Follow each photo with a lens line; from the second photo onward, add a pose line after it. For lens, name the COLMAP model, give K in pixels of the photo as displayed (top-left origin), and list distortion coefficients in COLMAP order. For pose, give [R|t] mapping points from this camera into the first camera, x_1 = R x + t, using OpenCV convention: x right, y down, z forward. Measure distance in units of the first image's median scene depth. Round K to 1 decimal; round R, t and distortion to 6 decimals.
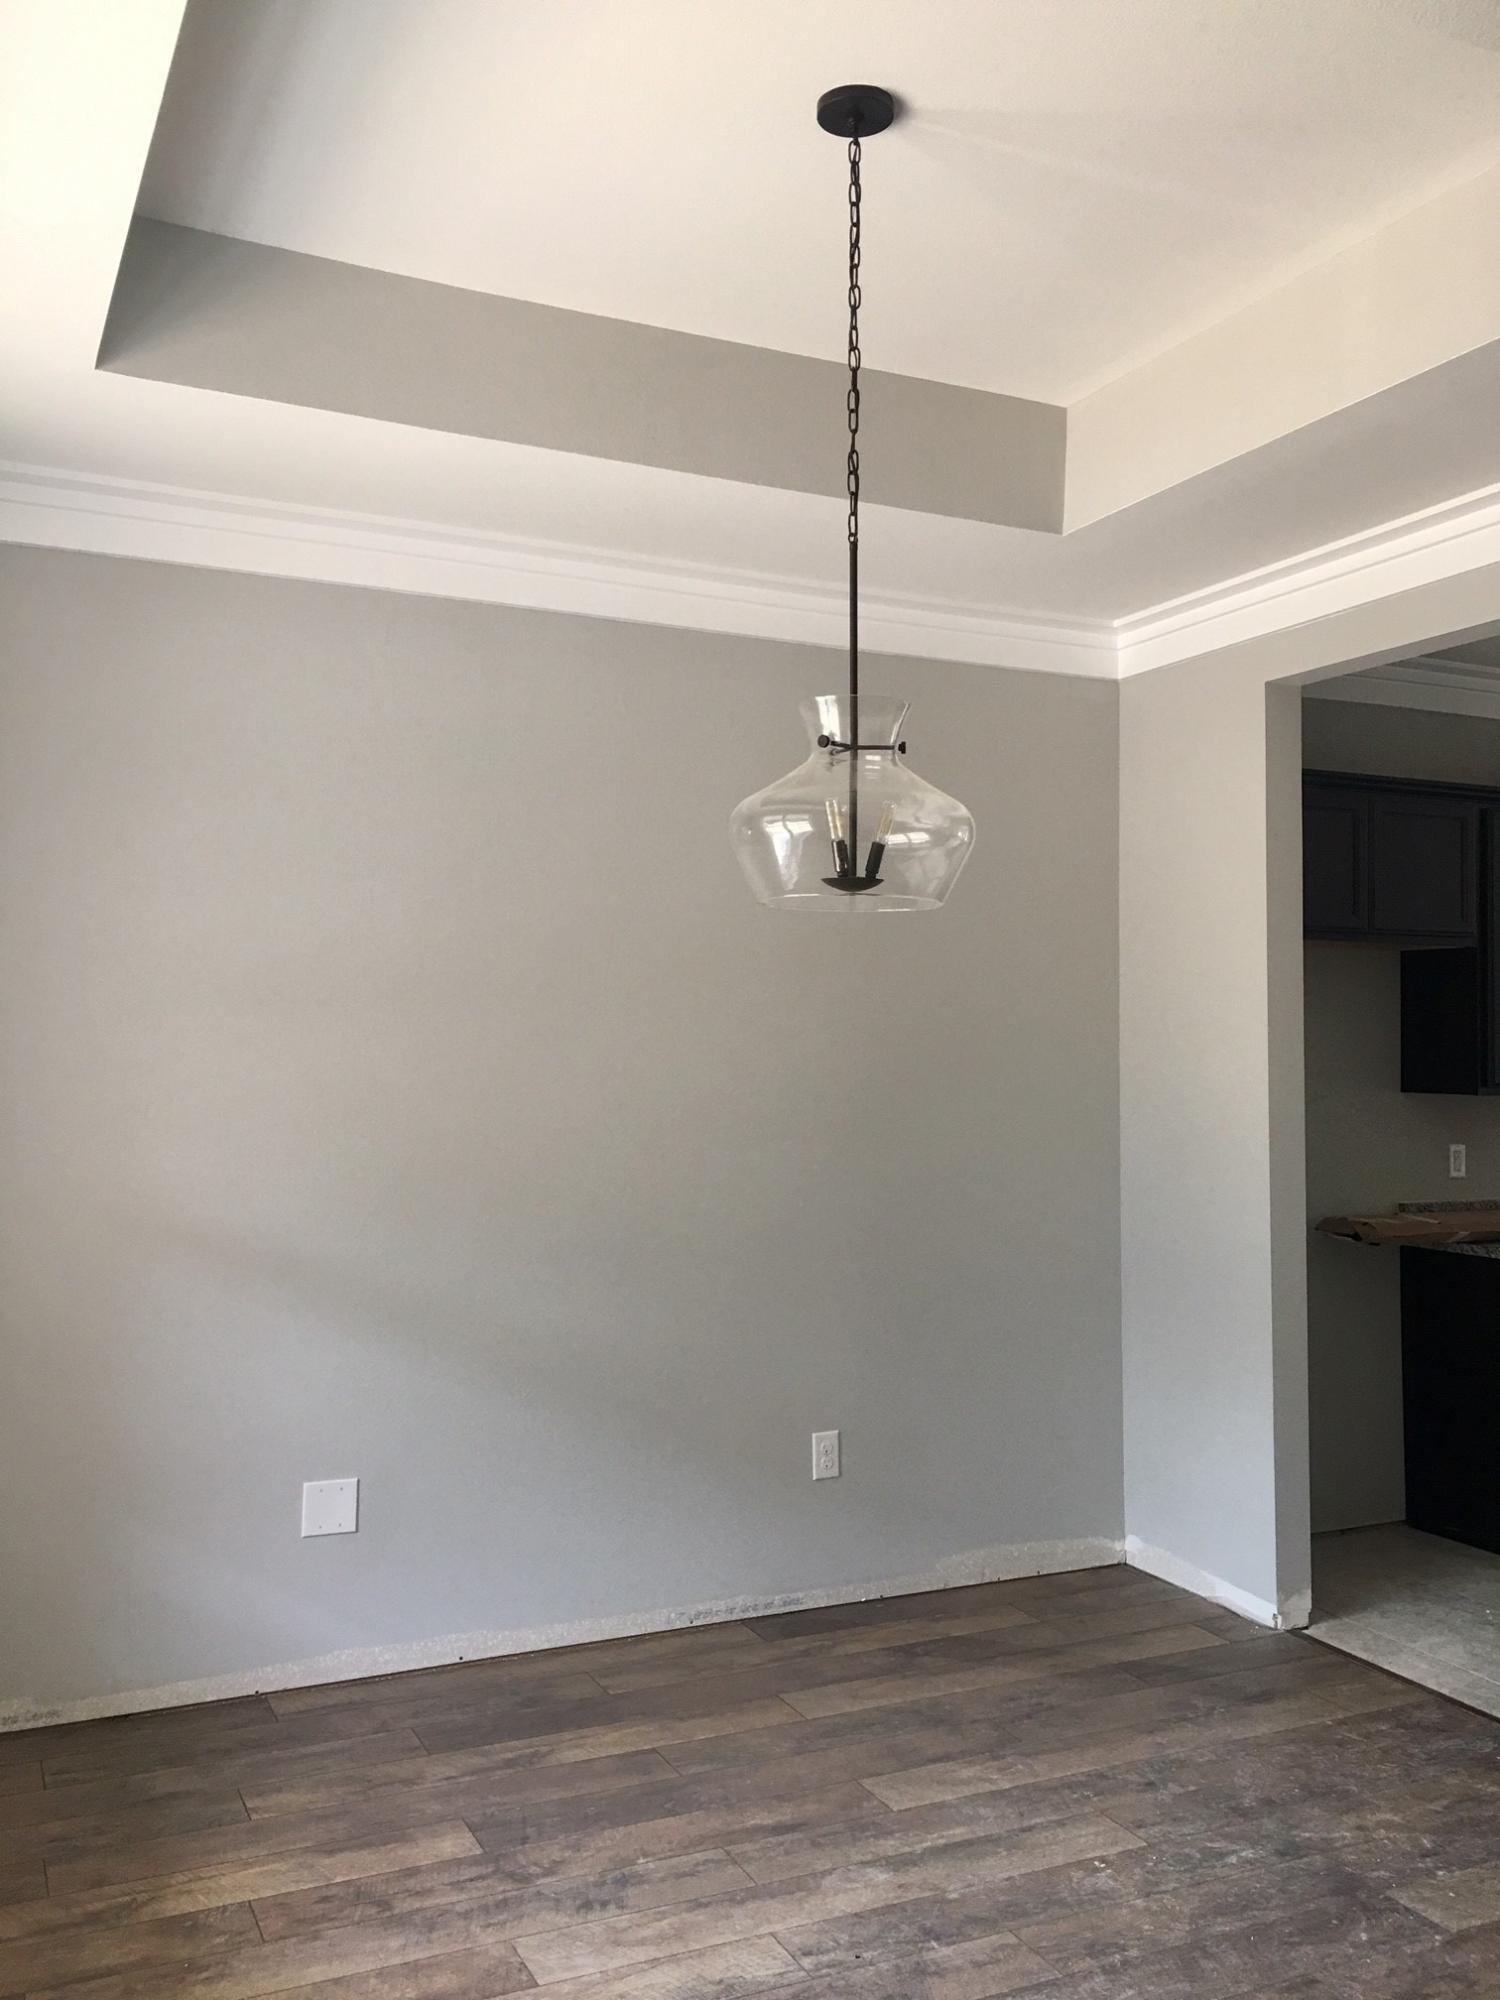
lens RADIAL K [[1707.6, 0, 749.2], [0, 1707.6, 977.9], [0, 0, 1]] dist [0.043587, -0.039813]
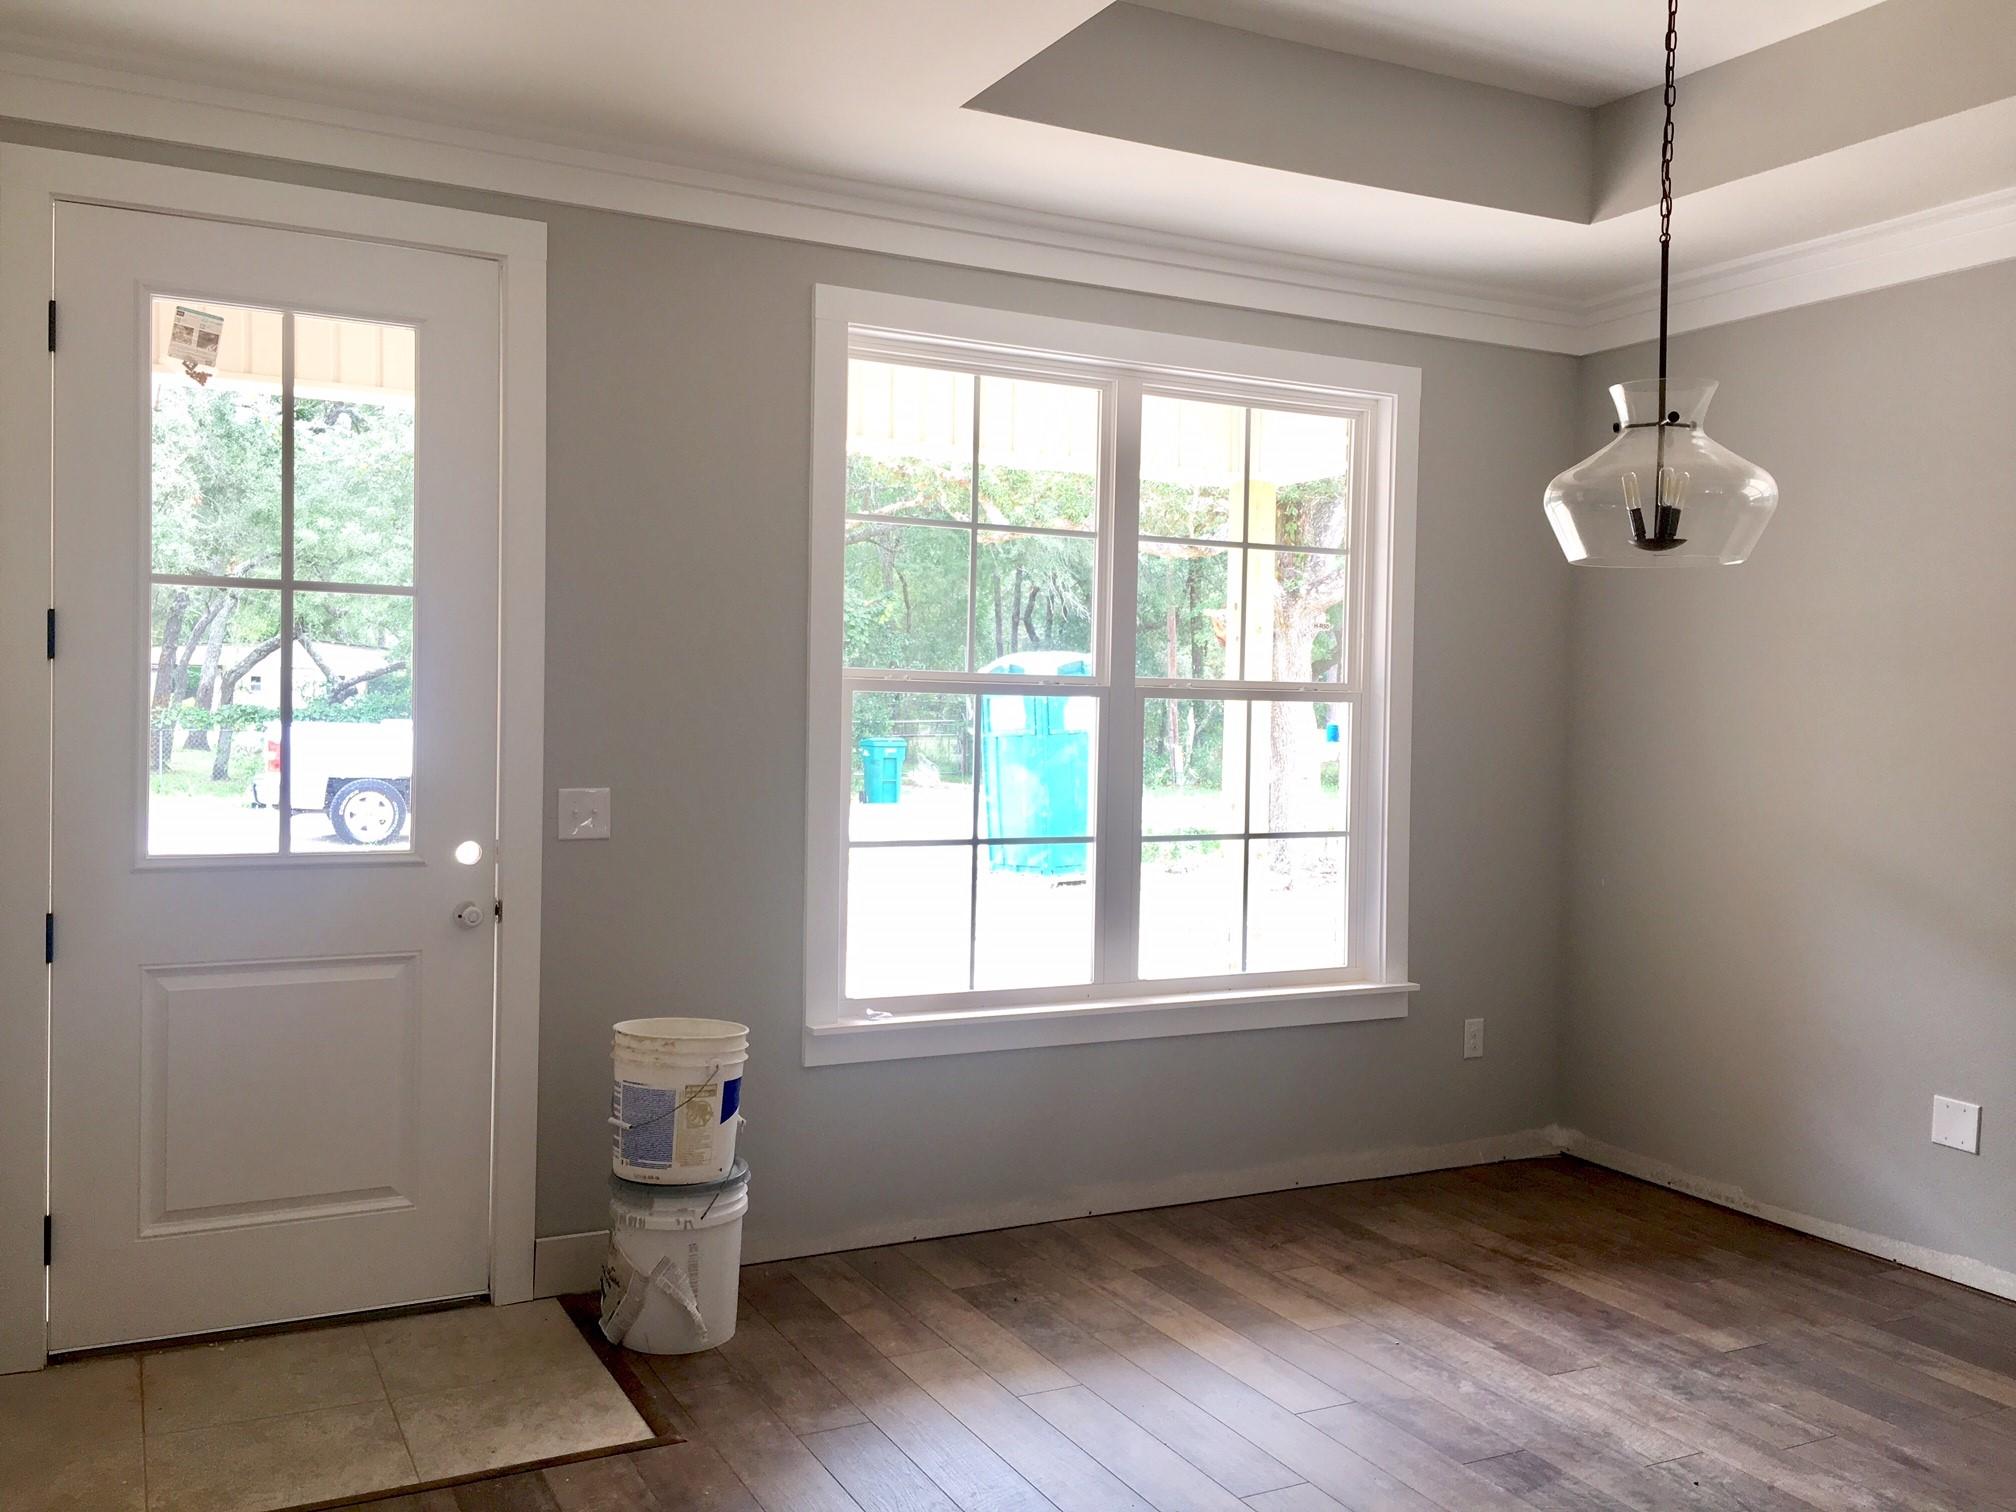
lens RADIAL K [[1721.2, 0, 1004.0], [0, 1721.2, 749.5], [0, 0, 1]] dist [0.043587, -0.039813]
pose [[0.037503, 0.020935, -0.999077, 1.055581], [0.022176, 0.999517, 0.021777, 0.040943], [0.999050, -0.022972, 0.037021, 0.453922]]
